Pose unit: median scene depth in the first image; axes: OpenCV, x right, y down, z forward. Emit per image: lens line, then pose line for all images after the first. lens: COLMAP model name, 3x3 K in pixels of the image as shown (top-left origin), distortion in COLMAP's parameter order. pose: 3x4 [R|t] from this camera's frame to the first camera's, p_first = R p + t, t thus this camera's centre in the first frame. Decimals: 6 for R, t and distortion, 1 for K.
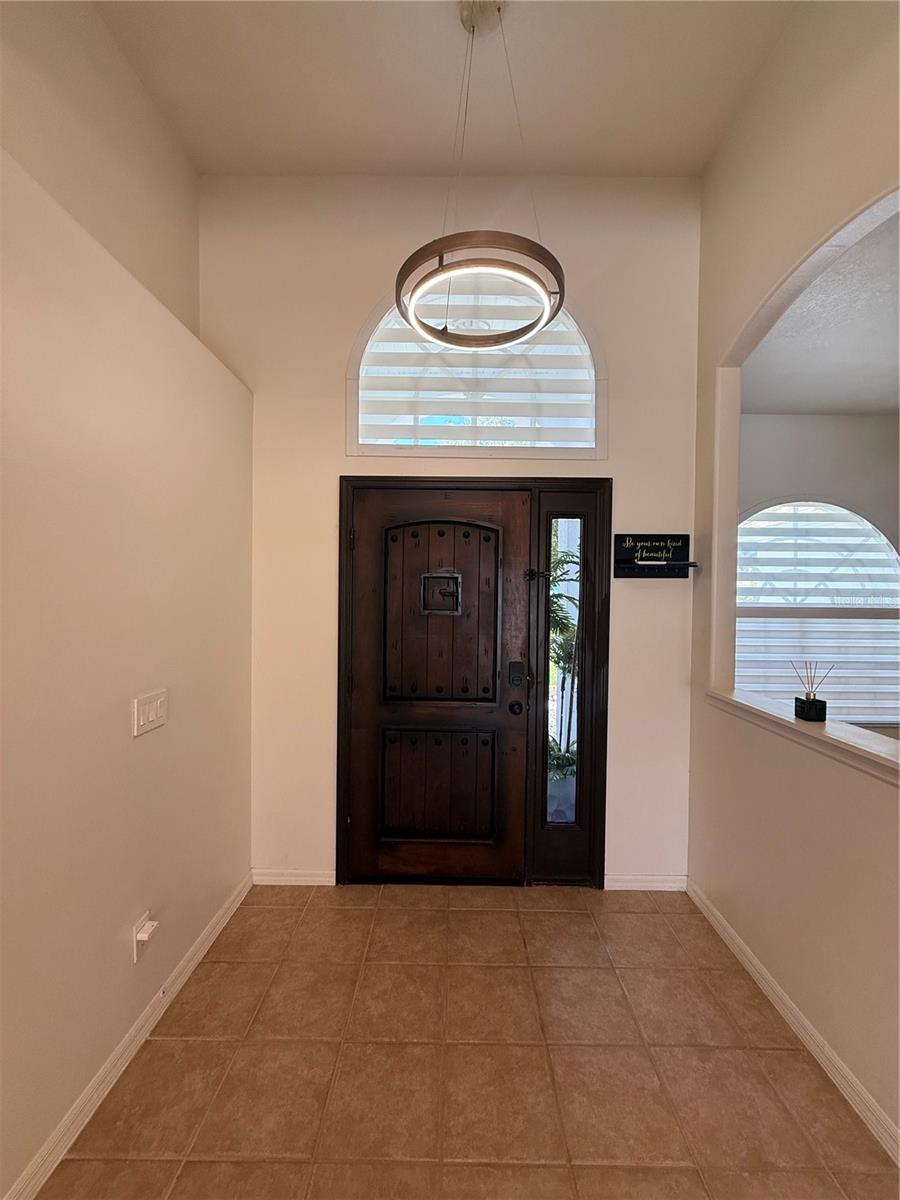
lens RADIAL K [[477.1, 0, 450.5], [0, 477.1, 603.4], [0, 0, 1]] dist [-0.000298, 0.000517]
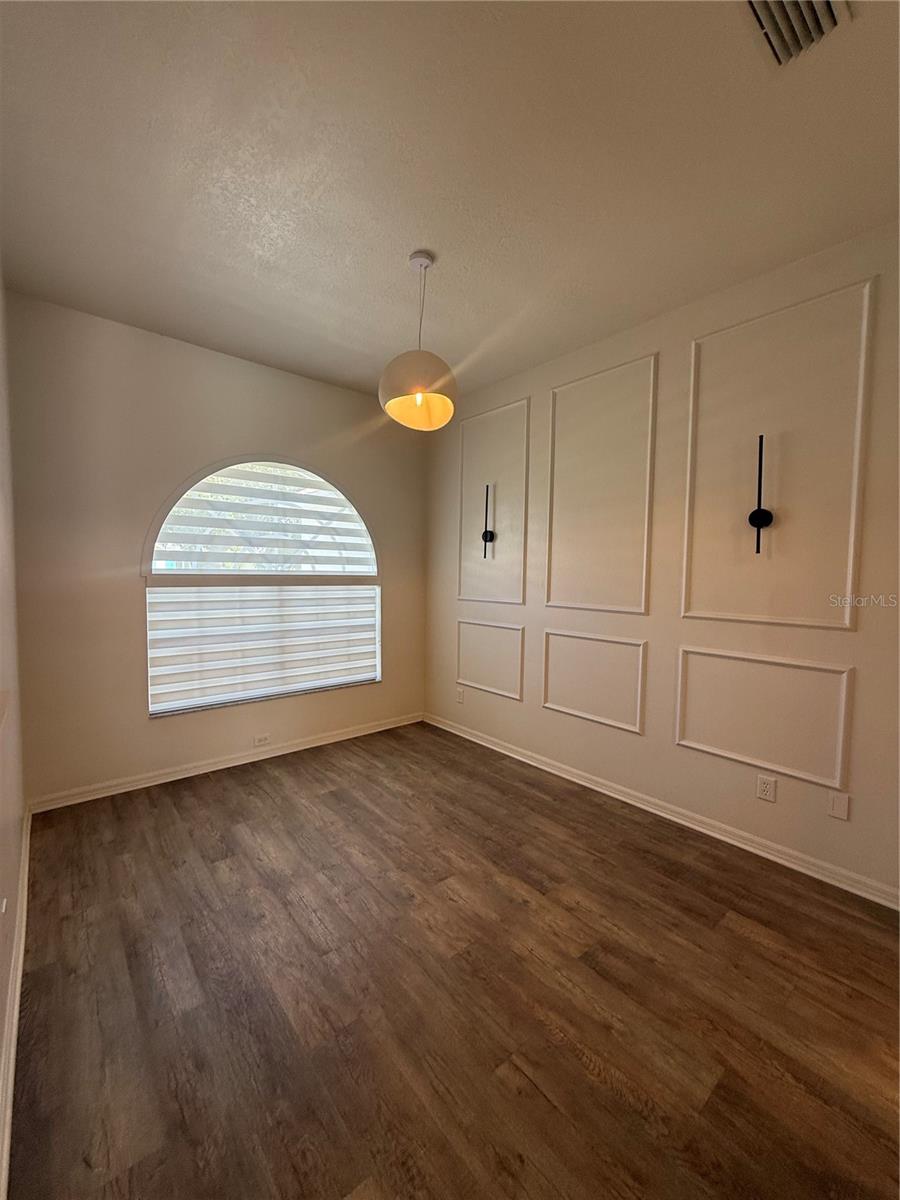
lens RADIAL K [[477.1, 0, 454.1], [0, 477.1, 603.1], [0, 0, 1]] dist [-0.000298, 0.000517]
pose [[0.764064, -0.040558, 0.643865, 0.384557], [-0.000364, 0.997995, 0.063298, 0.004154], [-0.645141, -0.048598, 0.762516, 0.039538]]
